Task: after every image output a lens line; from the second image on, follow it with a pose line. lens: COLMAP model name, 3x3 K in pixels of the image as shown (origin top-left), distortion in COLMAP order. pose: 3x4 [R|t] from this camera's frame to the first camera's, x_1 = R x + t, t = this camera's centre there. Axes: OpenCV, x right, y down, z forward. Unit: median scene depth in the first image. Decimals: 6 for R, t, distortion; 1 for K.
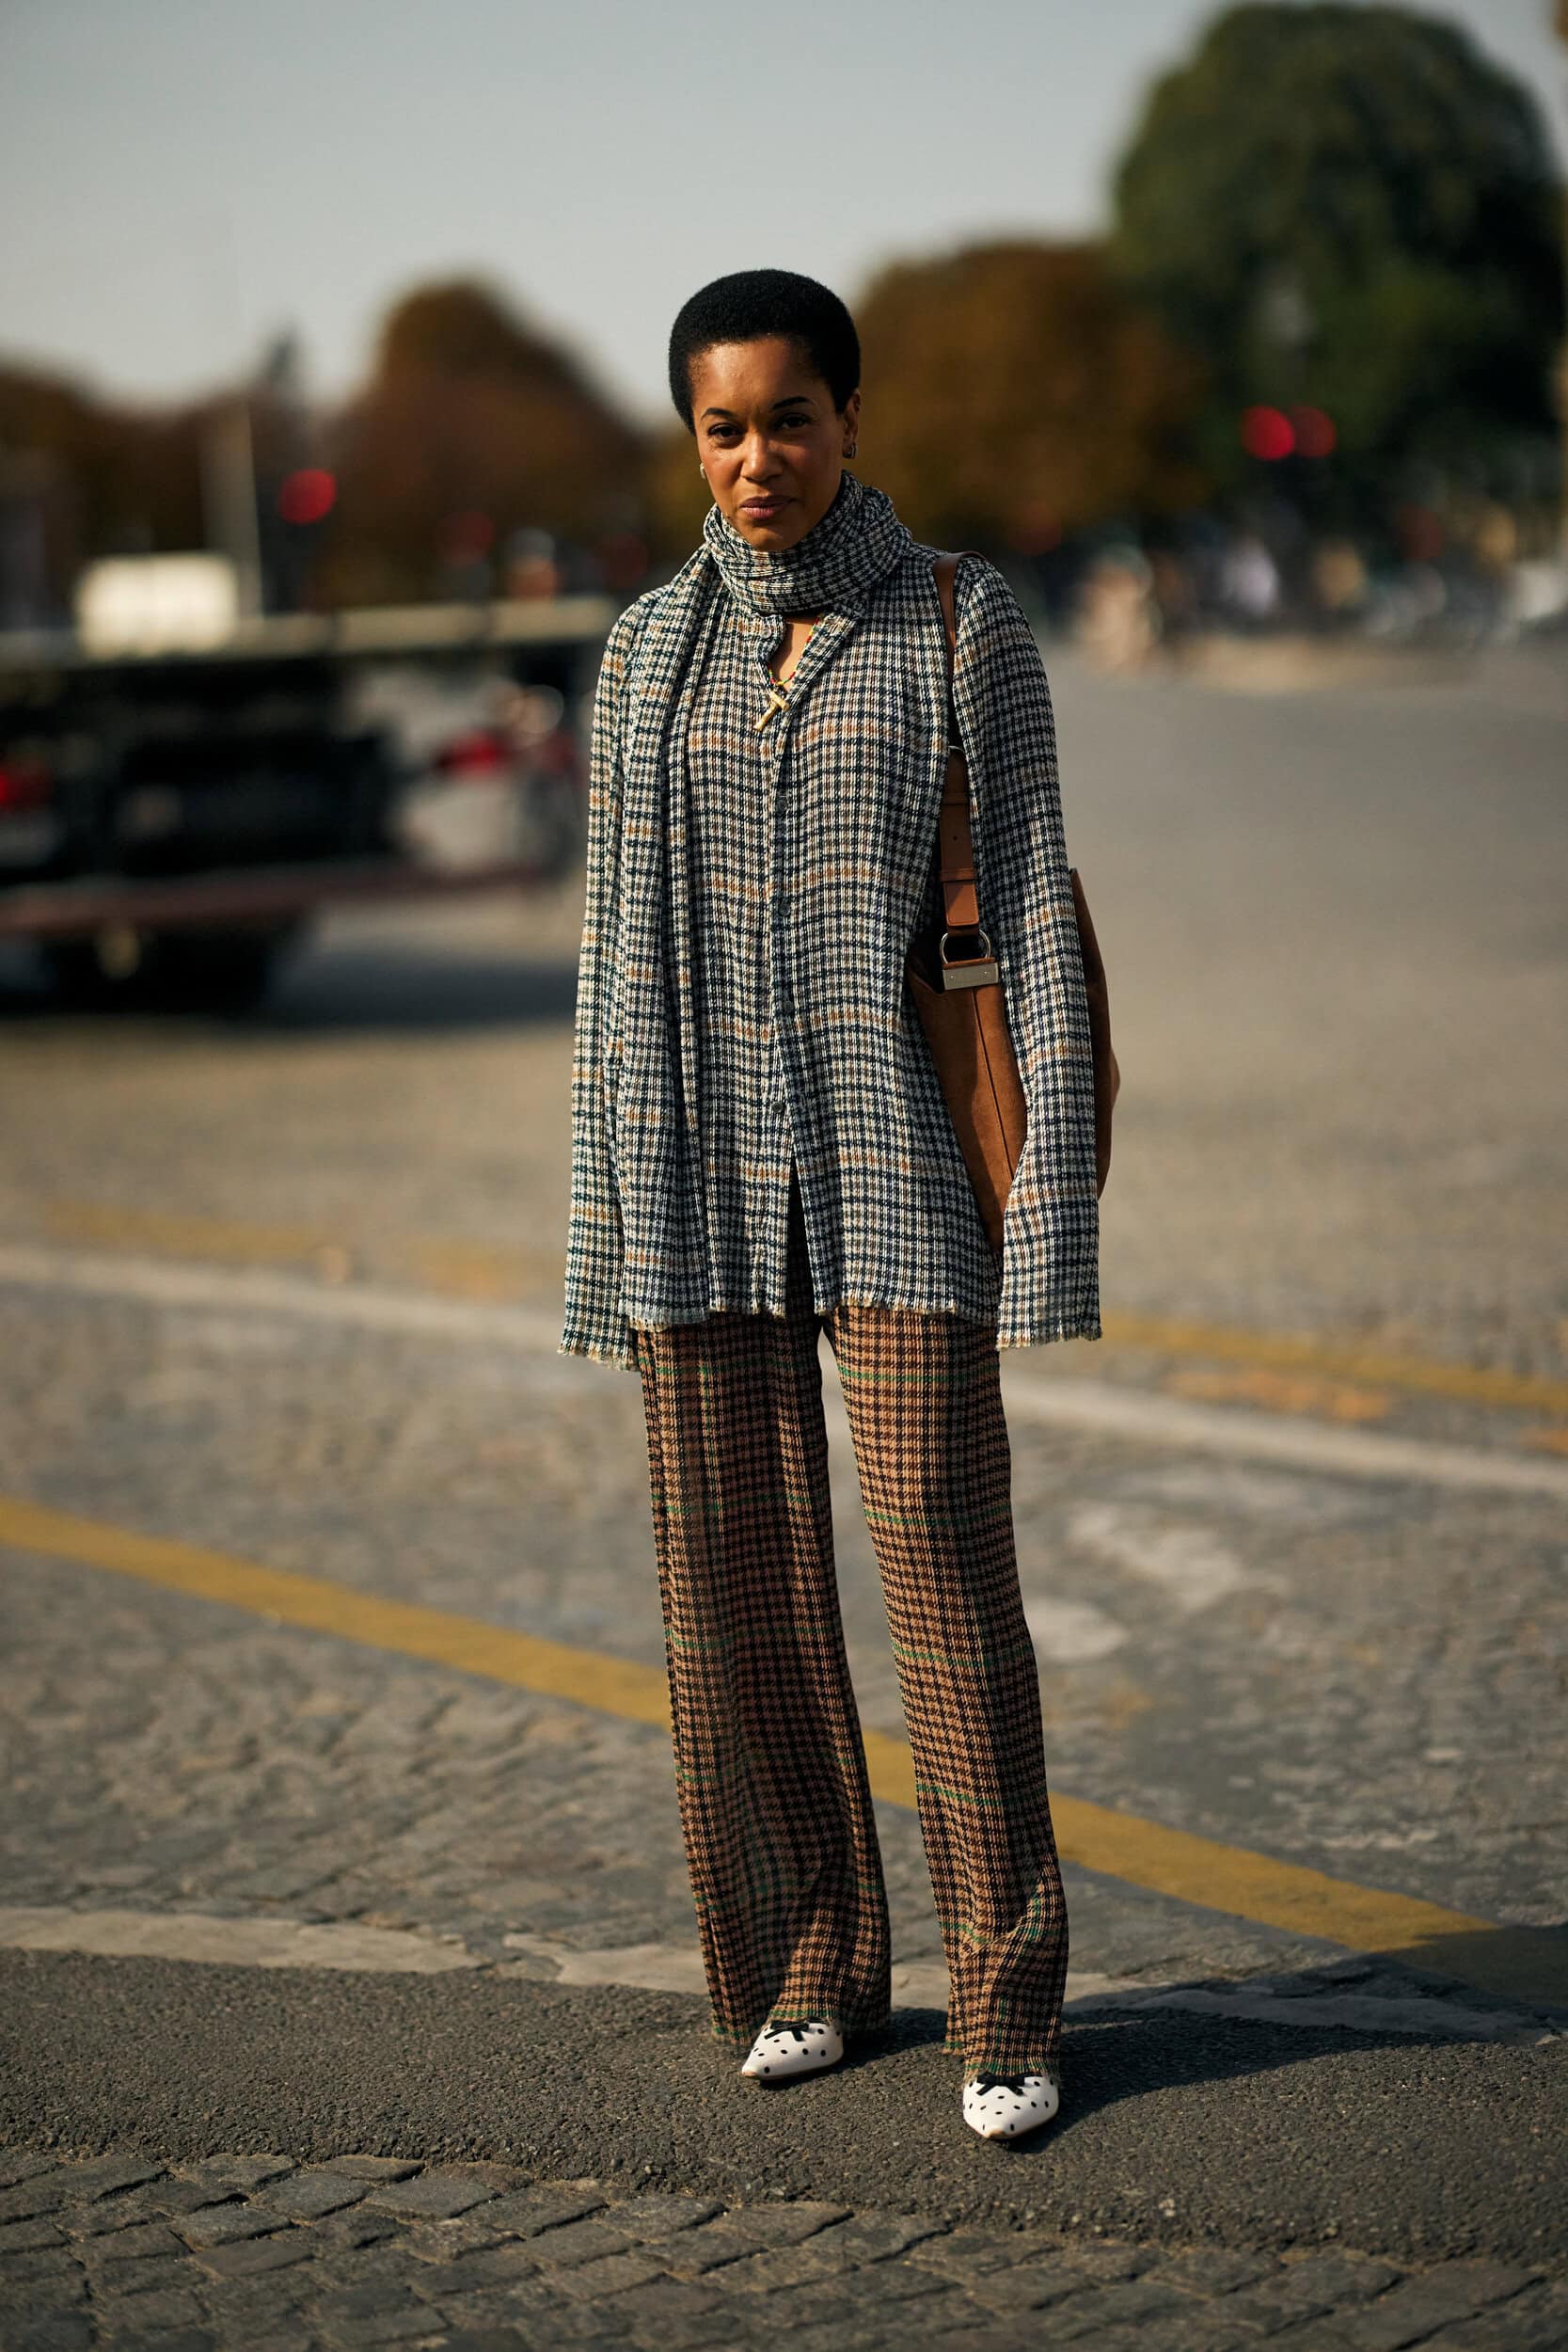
lens RADIAL K [[5502.7, 0, 789.9], [0, 5502.7, 1174.9], [0, 0, 1]] dist [0.003578, 0.000000]
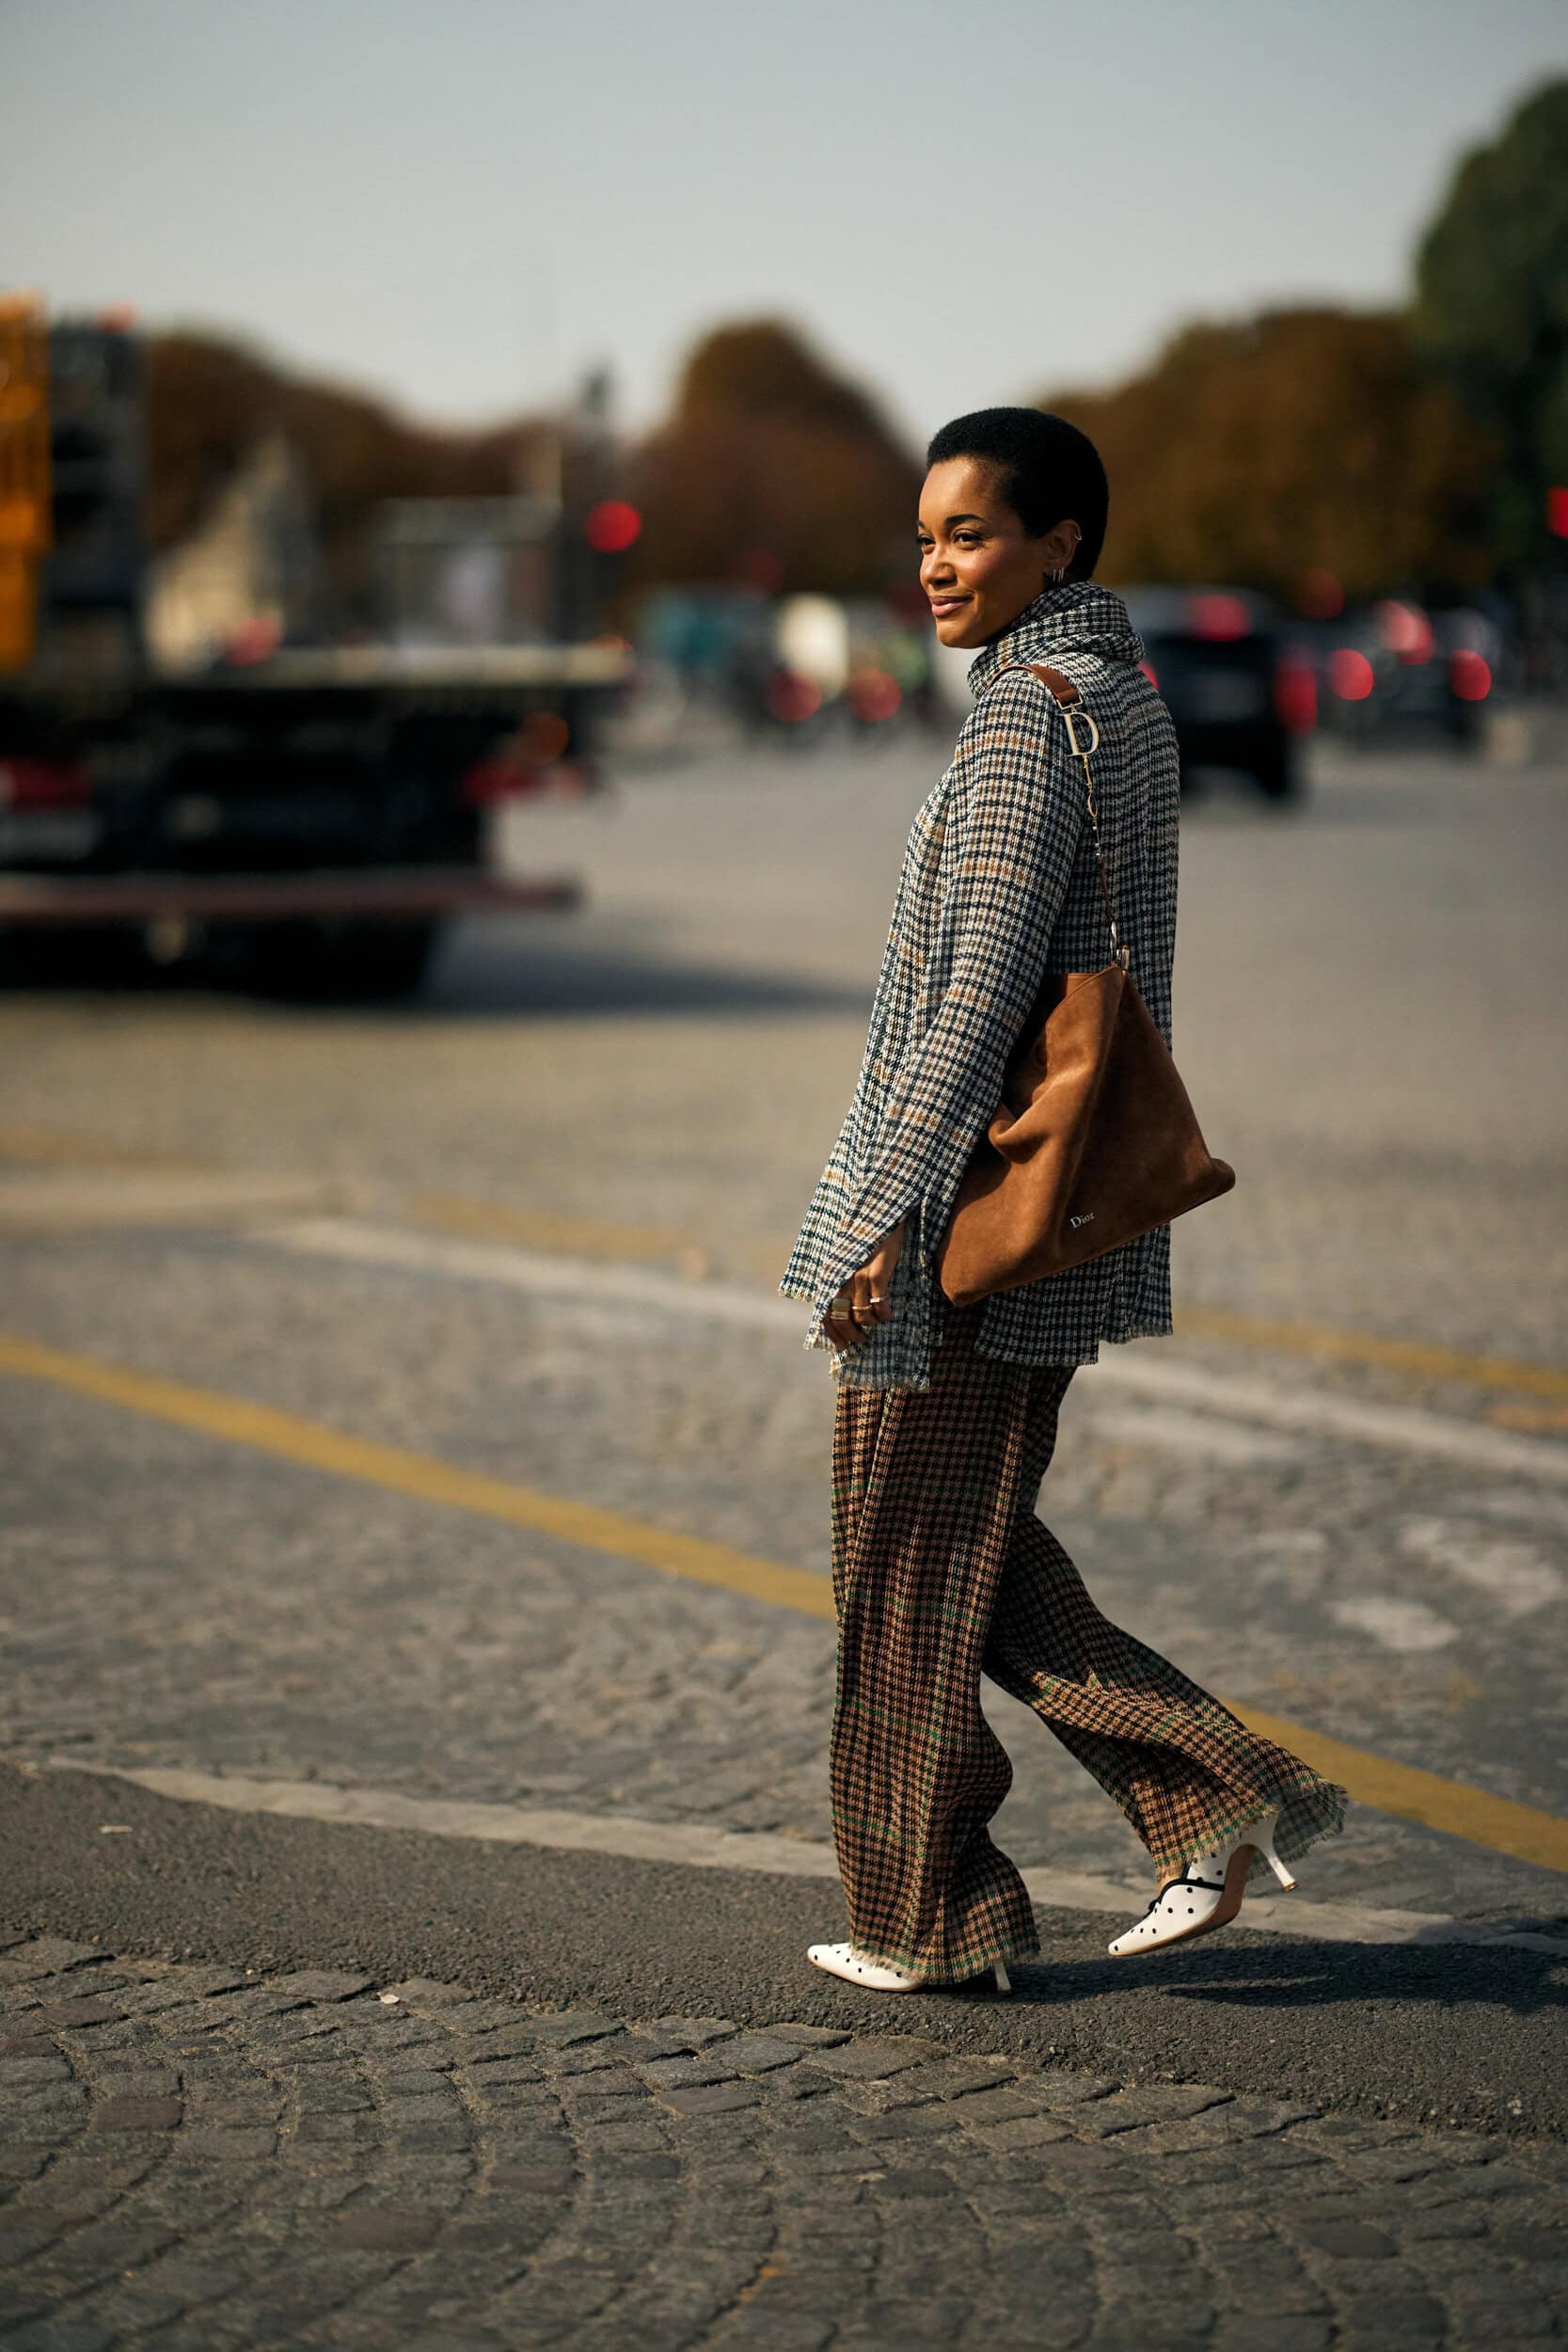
lens RADIAL K [[5502.7, 0, 776.0], [0, 5502.7, 1176.7], [0, 0, 1]] dist [0.003578, 0.000000]
pose [[0.997322, 0.056802, -0.046059, -0.032329], [-0.057150, 0.998346, -0.006279, 0.009041], [0.045626, 0.008895, 0.998919, -0.109993]]
